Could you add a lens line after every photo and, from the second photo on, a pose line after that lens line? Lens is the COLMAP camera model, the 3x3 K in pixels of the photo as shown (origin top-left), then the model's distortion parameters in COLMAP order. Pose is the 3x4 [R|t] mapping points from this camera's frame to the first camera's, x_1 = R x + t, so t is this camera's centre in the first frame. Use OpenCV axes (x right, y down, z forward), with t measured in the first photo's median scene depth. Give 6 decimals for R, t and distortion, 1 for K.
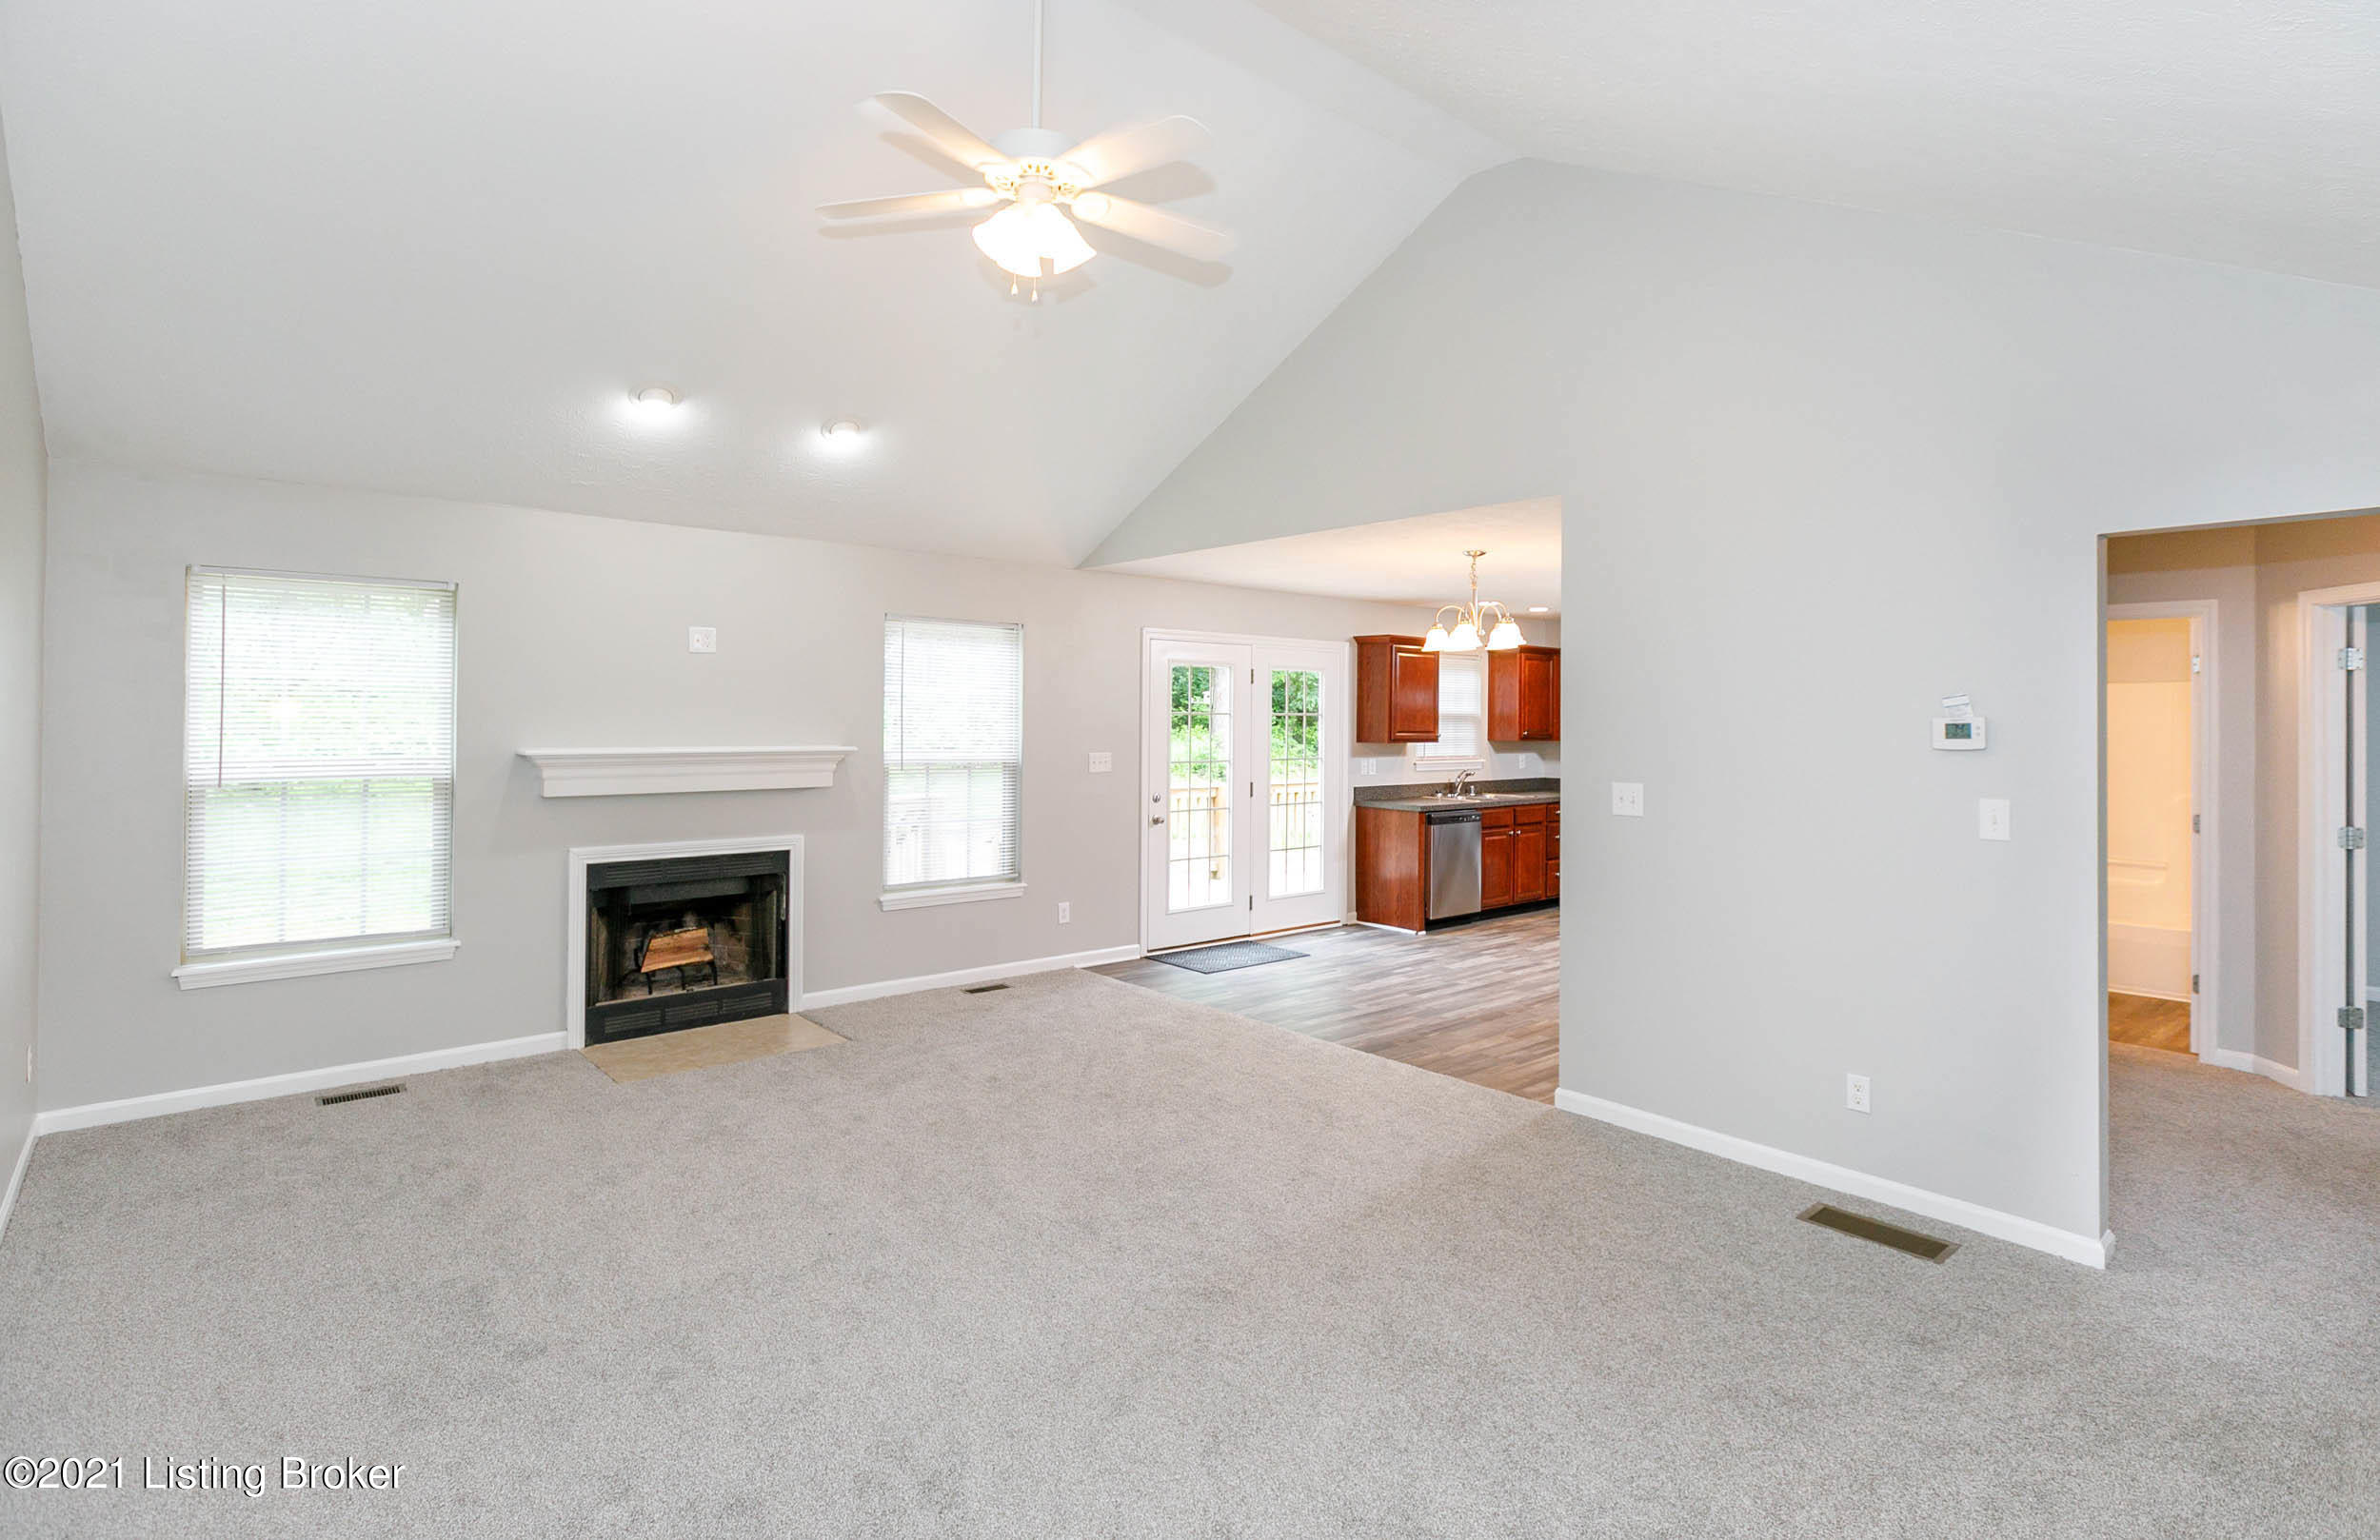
lens RADIAL K [[1181.3, 0, 1199.3], [0, 1181.3, 706.4], [0, 0, 1]] dist [-0.000138, 0.000028]
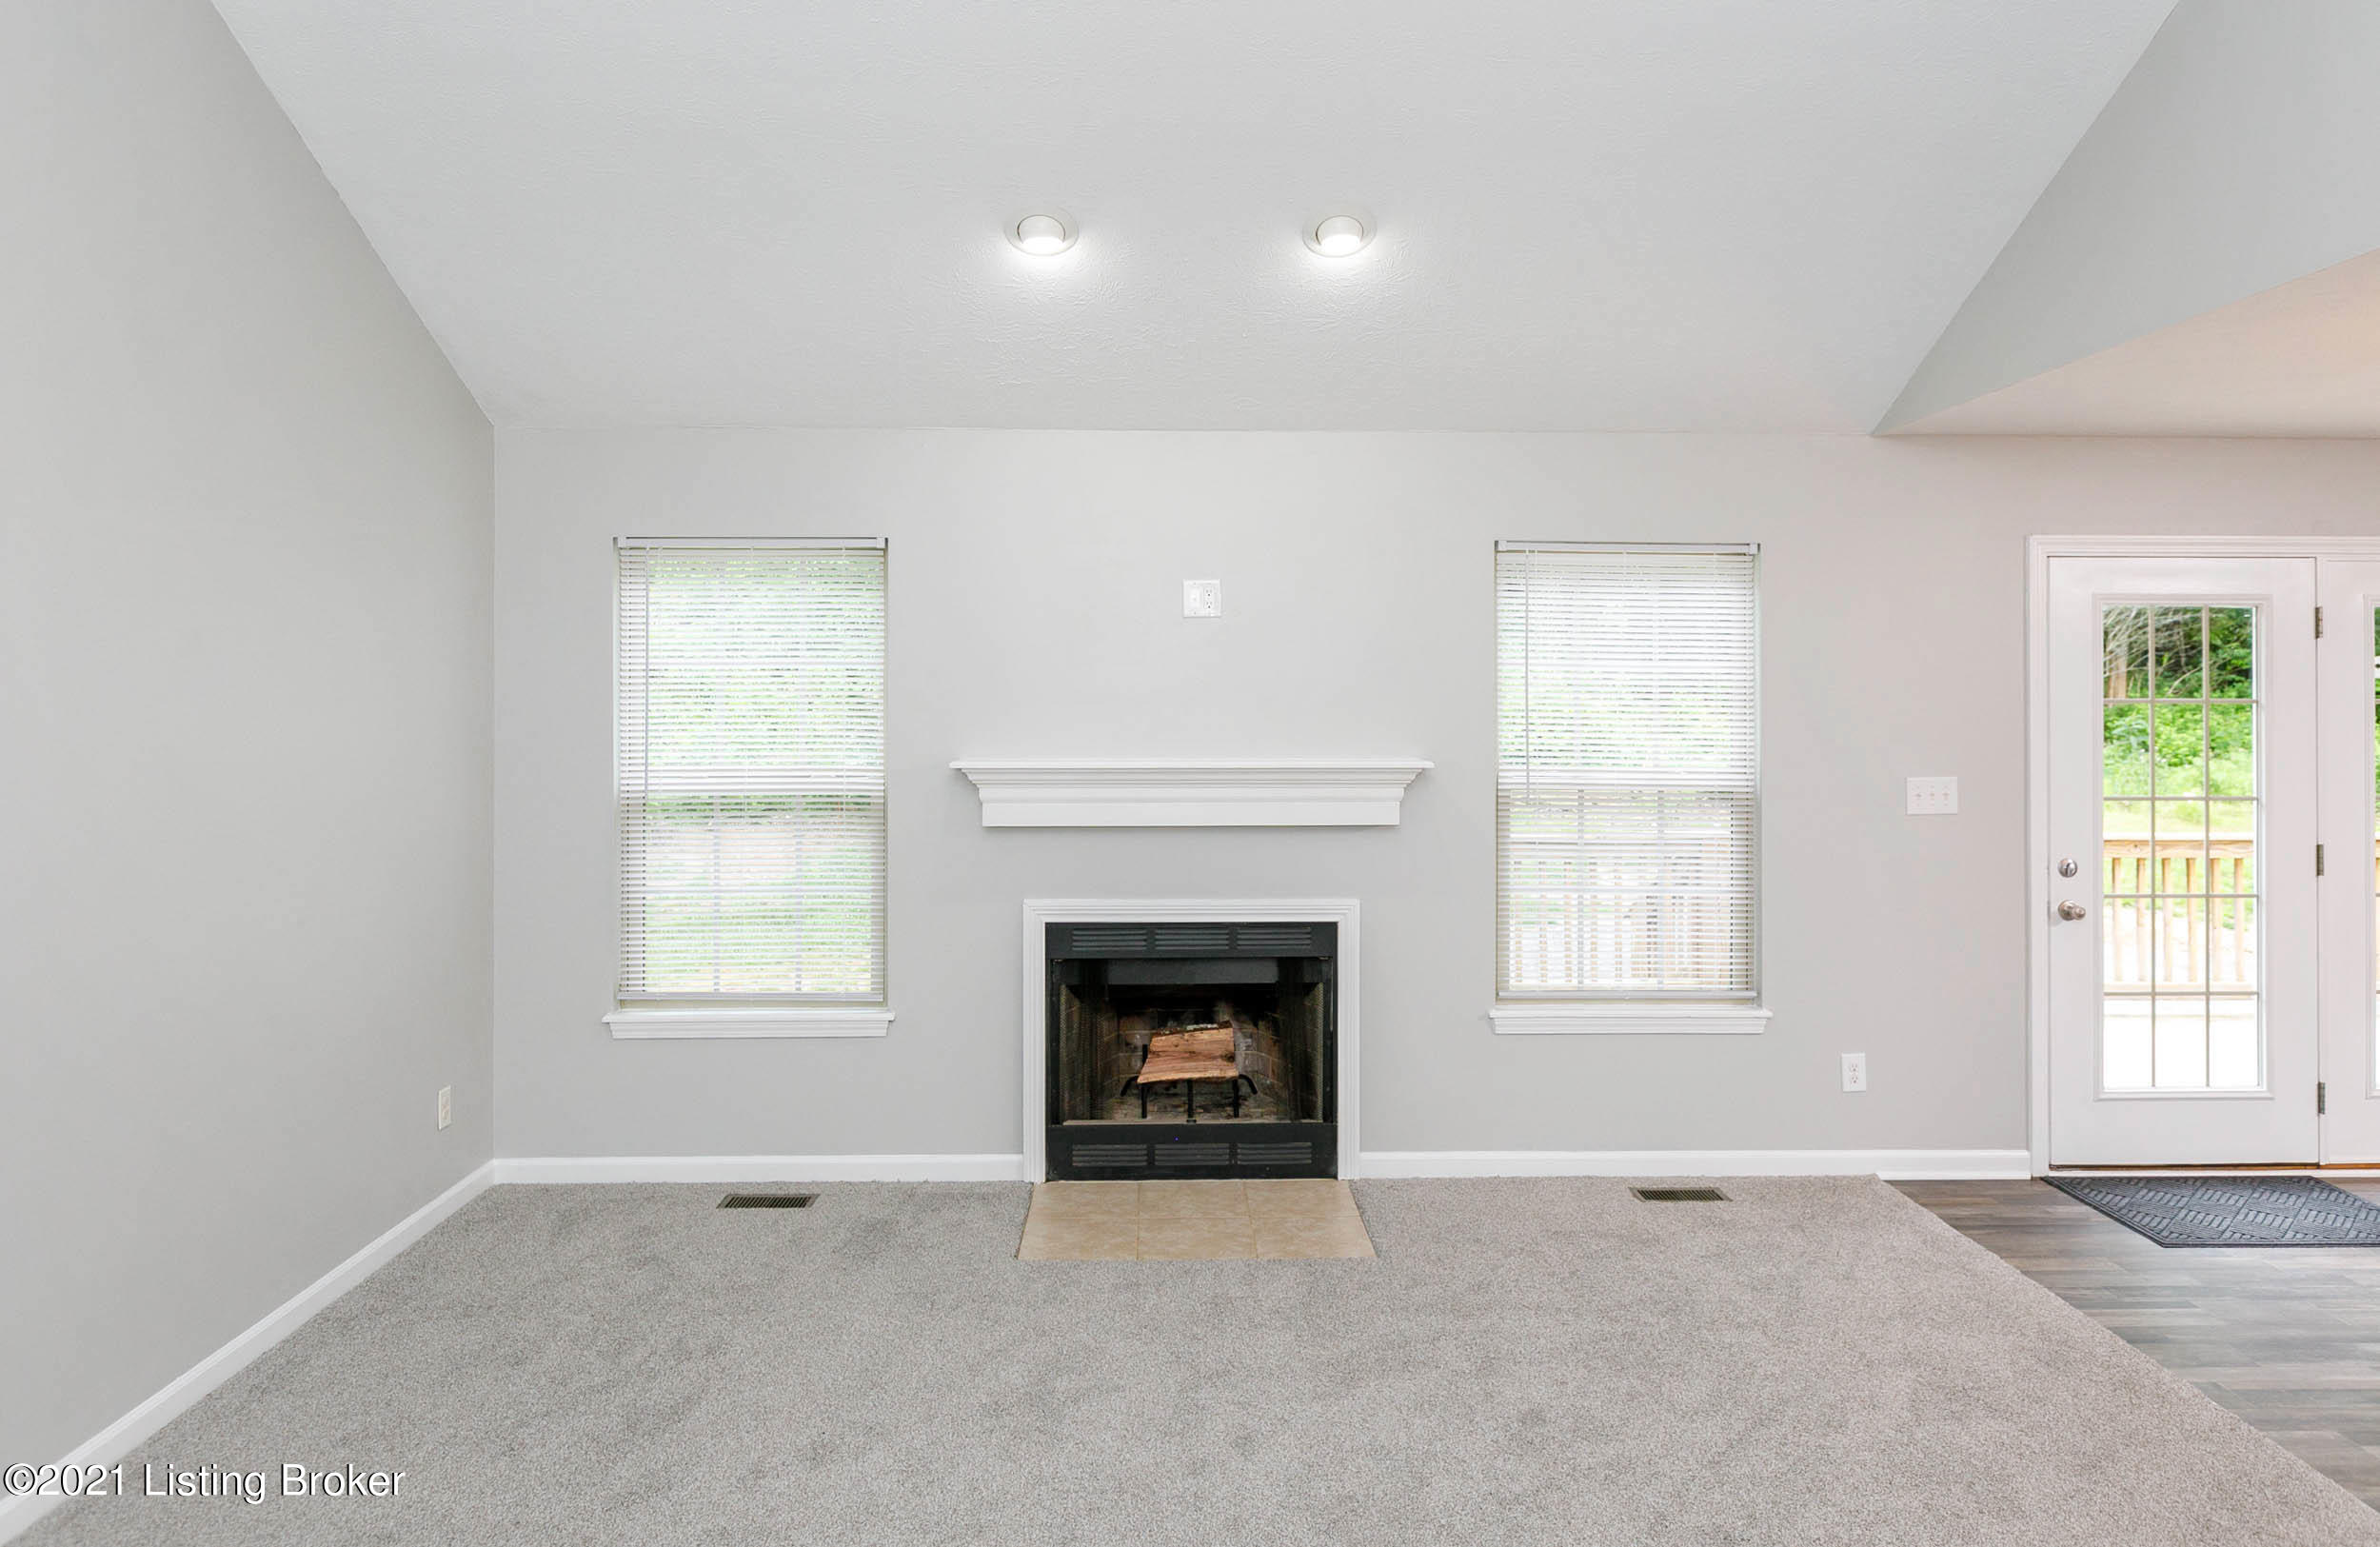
lens RADIAL K [[1481.0, 0, 1189.6], [0, 1481.0, 693.4], [0, 0, 1]] dist [-0.000067, -0.001093]
pose [[0.767110, -0.011421, -0.641414, 0.104992], [0.011260, 0.999927, -0.004338, 0.000987], [0.641417, -0.003895, 0.767183, 0.336215]]
